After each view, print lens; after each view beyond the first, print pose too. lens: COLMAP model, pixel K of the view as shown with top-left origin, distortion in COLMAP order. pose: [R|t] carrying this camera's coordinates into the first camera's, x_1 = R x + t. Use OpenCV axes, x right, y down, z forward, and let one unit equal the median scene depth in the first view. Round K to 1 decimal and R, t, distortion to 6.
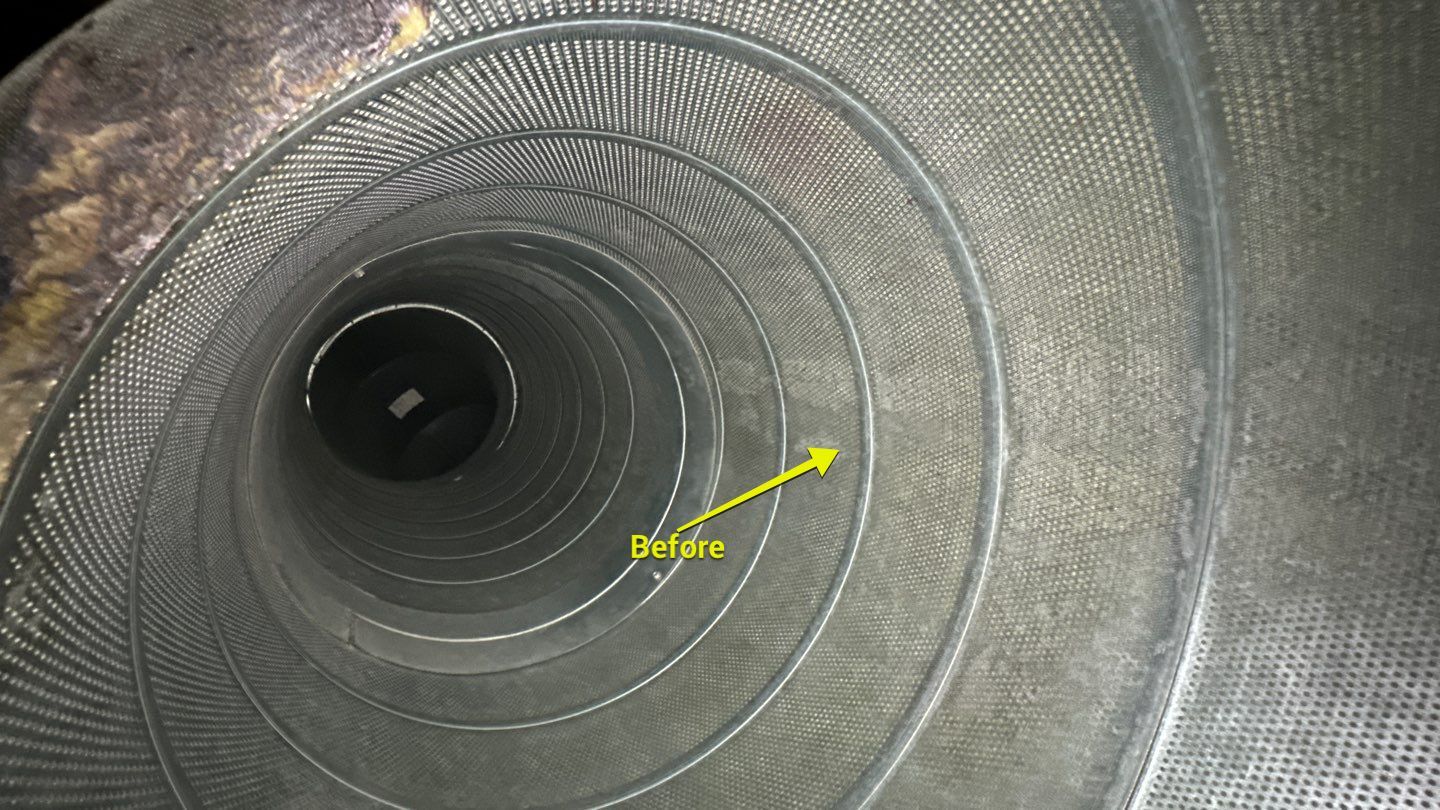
lens RADIAL K [[577.6, 0, 718.1], [0, 577.6, 405.2], [0, 0, 1]] dist [-0.000103, 0.000253]
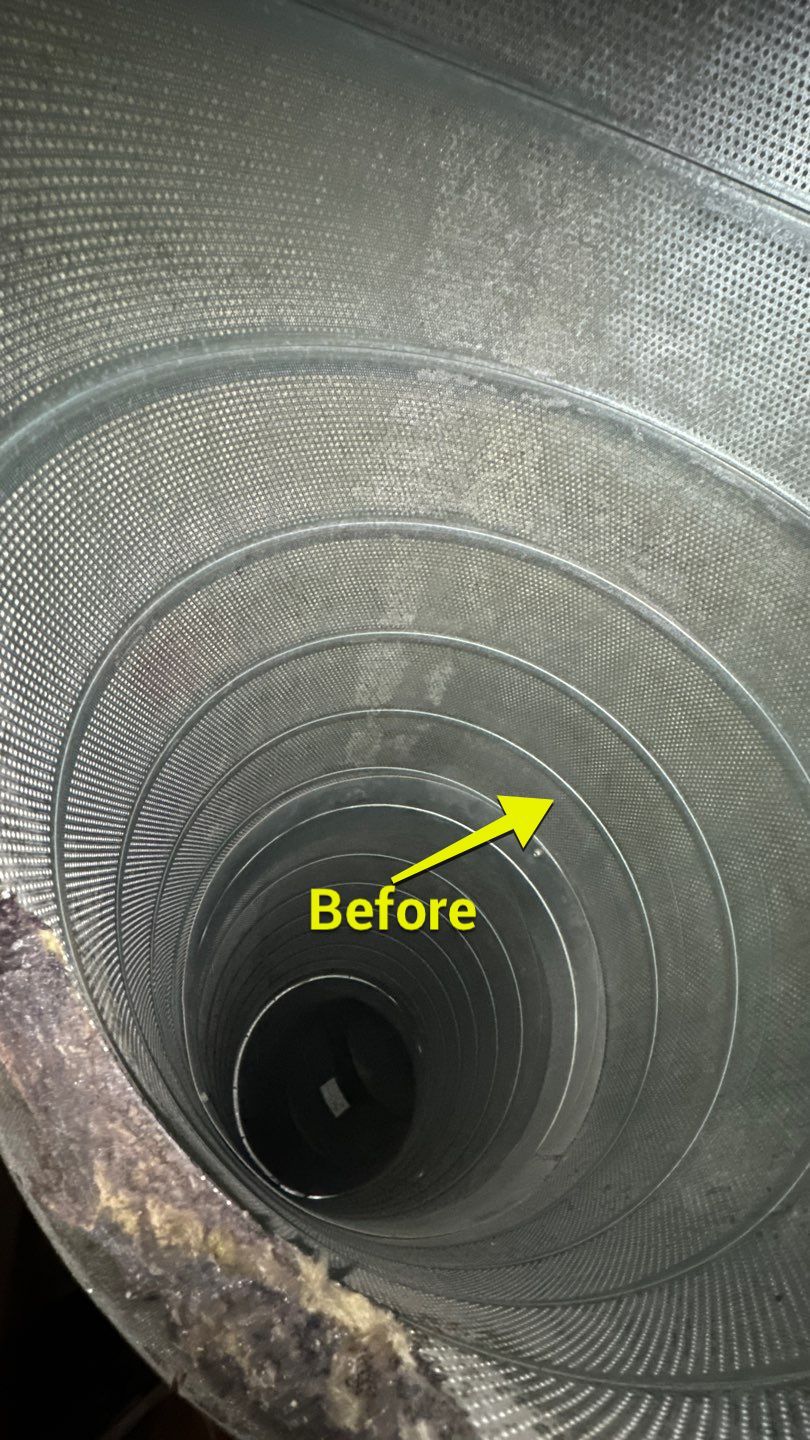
lens RADIAL K [[577.6, 0, 404.4], [0, 577.6, 718.3], [0, 0, 1]] dist [-0.000103, 0.000253]
pose [[0.152676, -0.982460, 0.107061, -0.030793], [0.987839, 0.154932, 0.013032, 0.006761], [-0.029390, 0.103769, 0.994167, -0.147077]]
